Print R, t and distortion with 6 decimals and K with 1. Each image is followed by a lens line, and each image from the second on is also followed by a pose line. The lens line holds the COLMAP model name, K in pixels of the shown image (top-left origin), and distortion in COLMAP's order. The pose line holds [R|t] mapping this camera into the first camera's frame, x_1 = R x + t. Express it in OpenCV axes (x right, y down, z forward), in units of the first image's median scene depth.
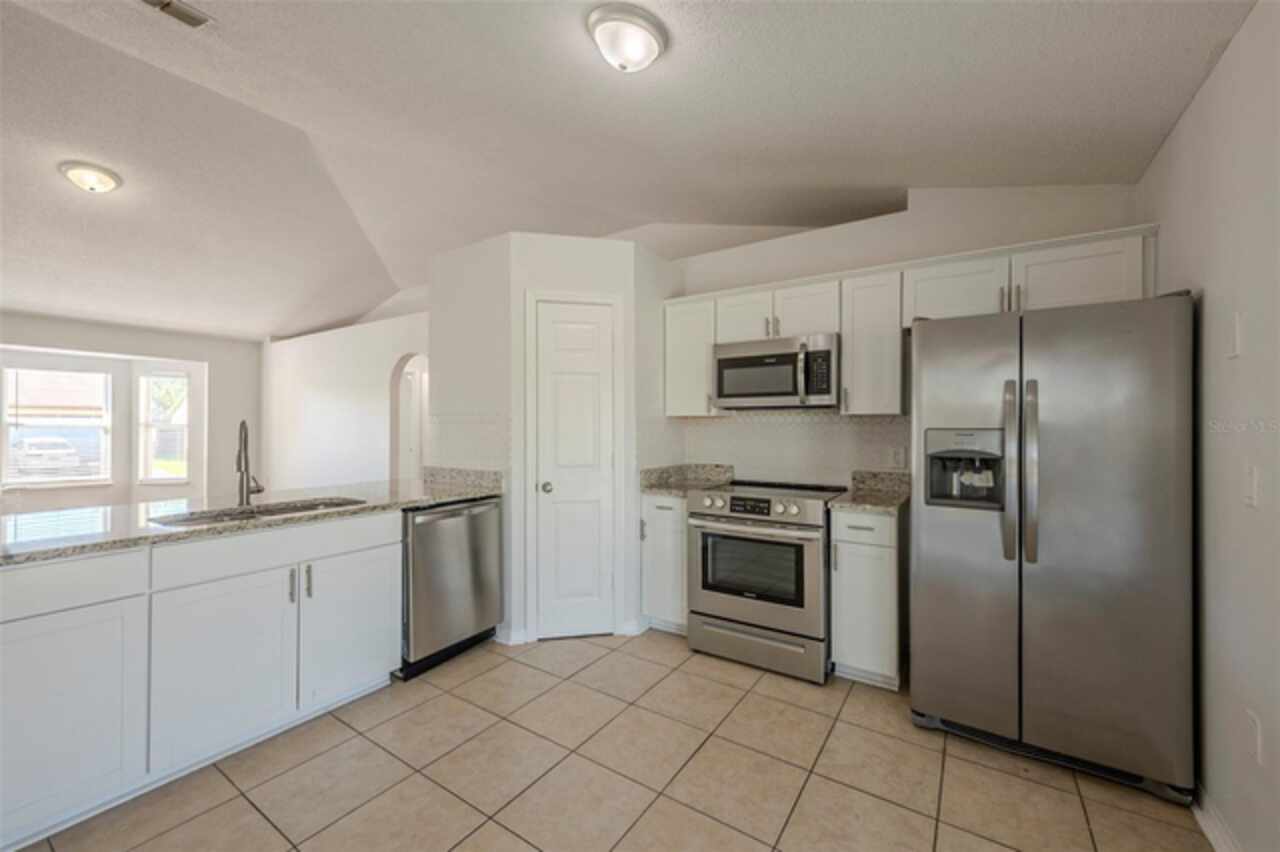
lens RADIAL K [[502.9, 0, 641.9], [0, 502.9, 423.0], [0, 0, 1]] dist [0.013786, -0.002762]
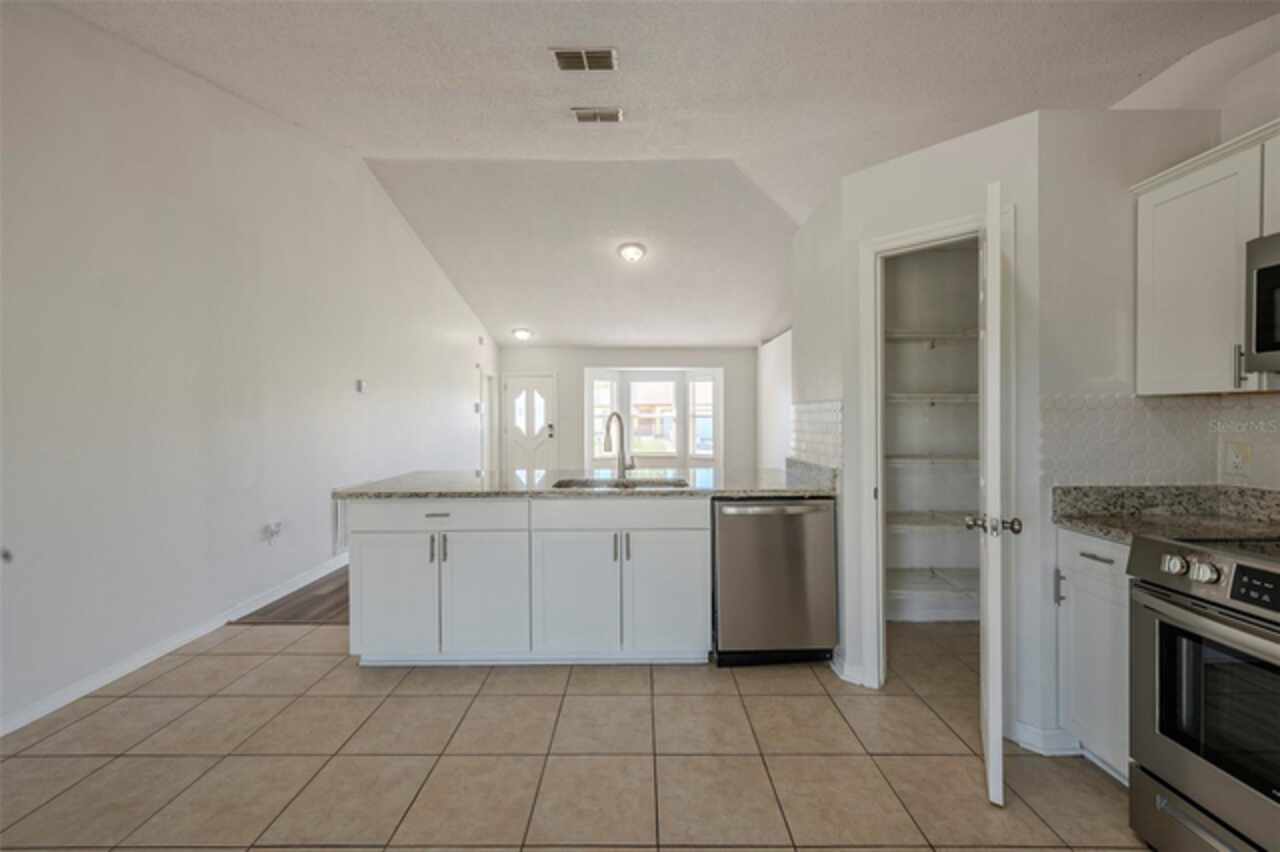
lens RADIAL K [[502.9, 0, 639.5], [0, 502.9, 420.2], [0, 0, 1]] dist [0.013786, -0.002762]
pose [[0.551256, 0.001818, -0.834334, 0.257748], [0.010927, 0.999896, 0.009398, 0.003196], [0.834265, -0.014298, 0.551179, 0.280598]]
